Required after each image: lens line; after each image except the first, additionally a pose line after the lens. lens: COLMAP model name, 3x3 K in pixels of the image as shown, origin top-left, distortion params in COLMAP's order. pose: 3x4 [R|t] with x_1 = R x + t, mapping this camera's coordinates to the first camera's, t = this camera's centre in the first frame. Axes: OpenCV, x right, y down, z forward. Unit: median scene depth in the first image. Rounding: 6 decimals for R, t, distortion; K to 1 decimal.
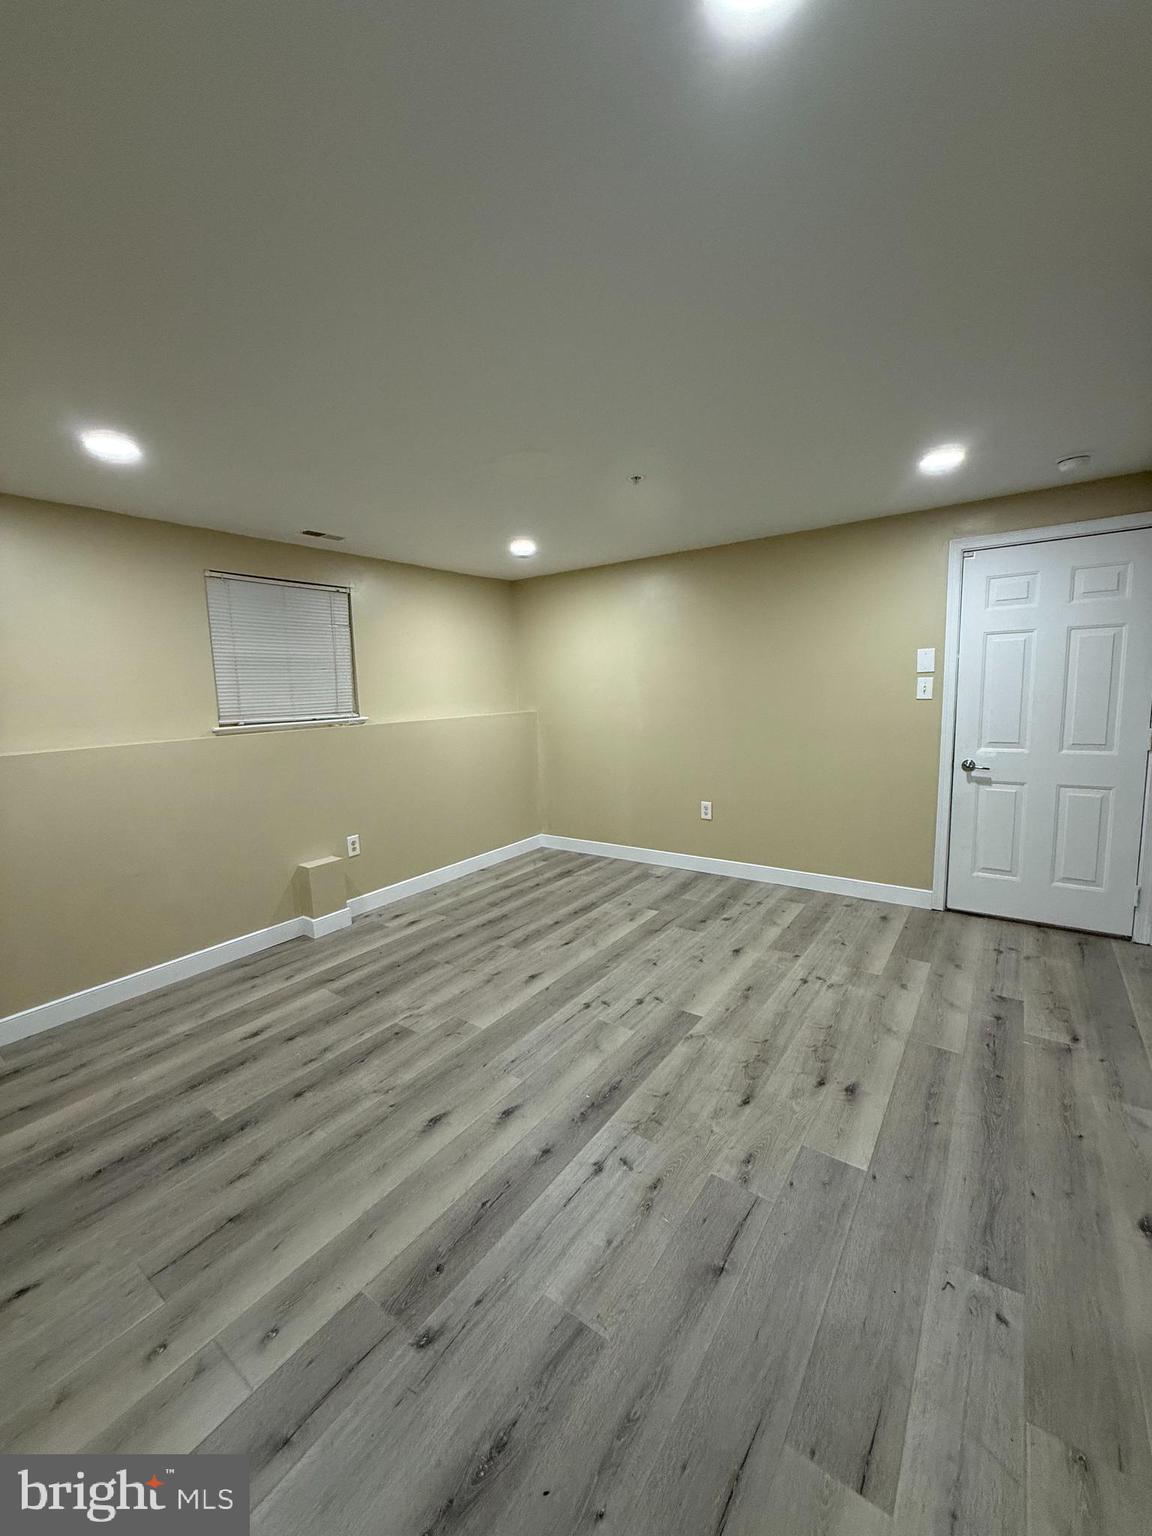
lens RADIAL K [[611.4, 0, 569.5], [0, 611.4, 768.4], [0, 0, 1]] dist [0.001676, -0.000429]
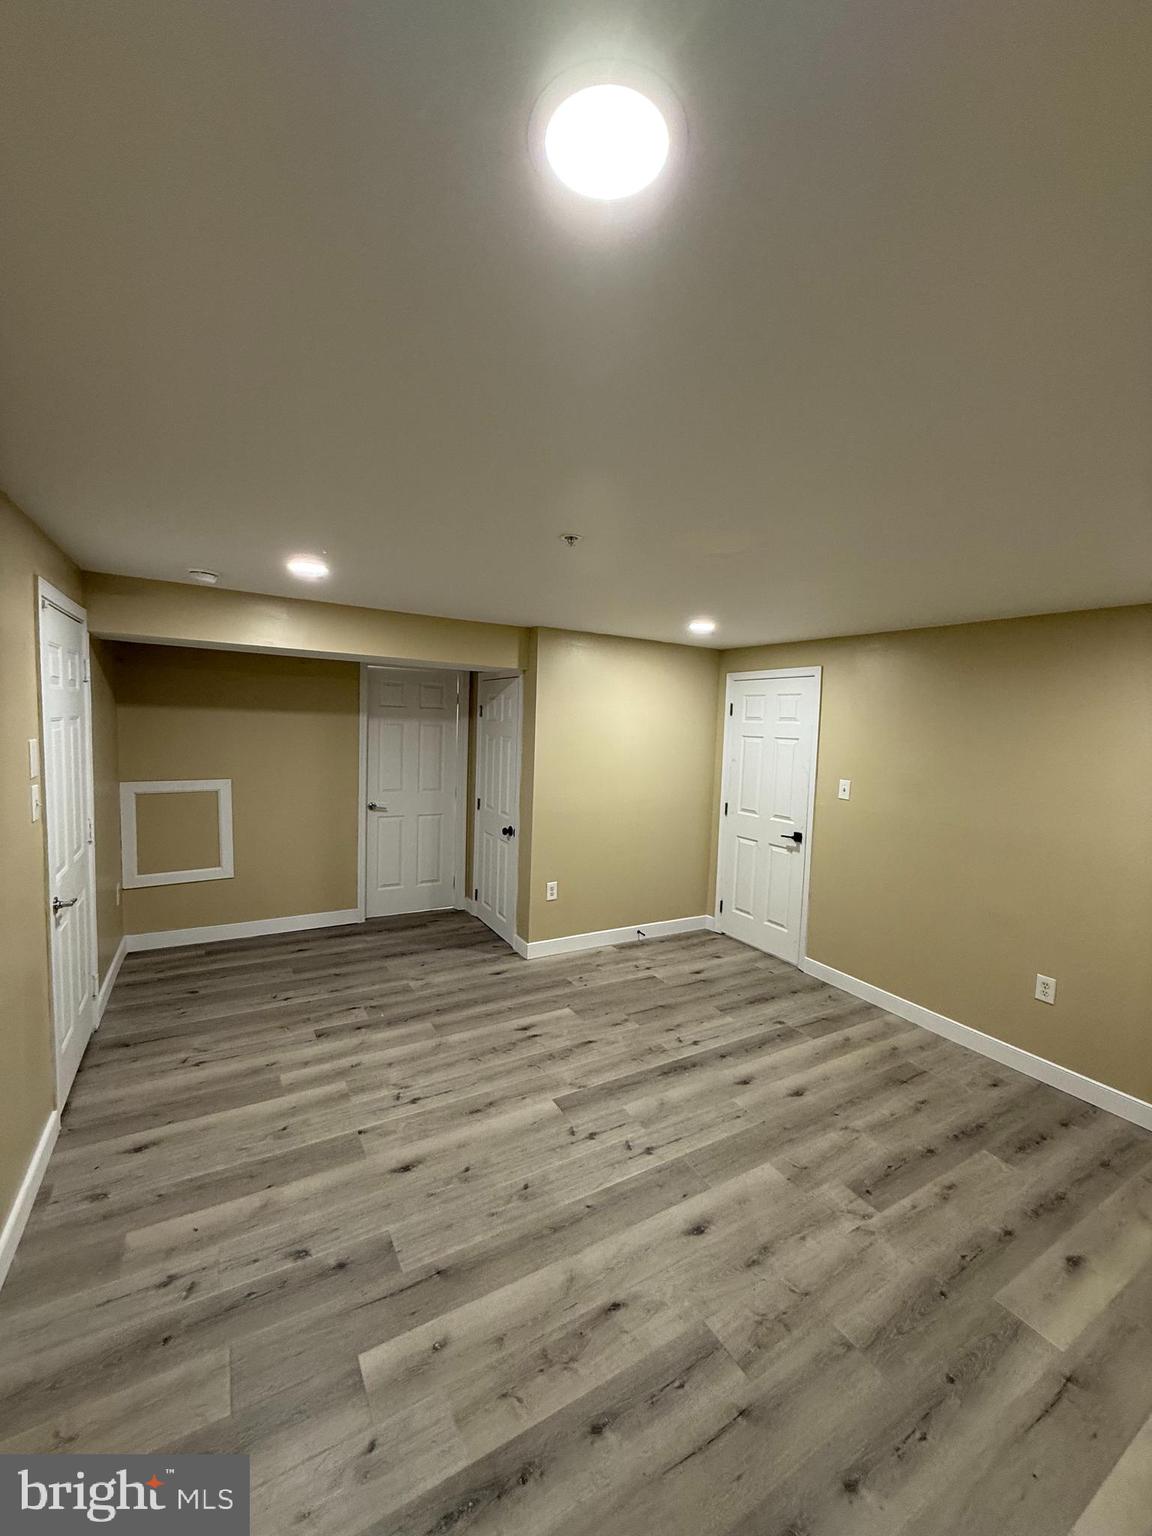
lens RADIAL K [[611.4, 0, 569.5], [0, 611.4, 768.4], [0, 0, 1]] dist [0.001676, -0.000429]
pose [[-0.917116, -0.035289, 0.397055, -0.213160], [0.042957, 0.981524, 0.186456, -0.356889], [-0.396299, 0.188058, -0.898655, 1.844465]]
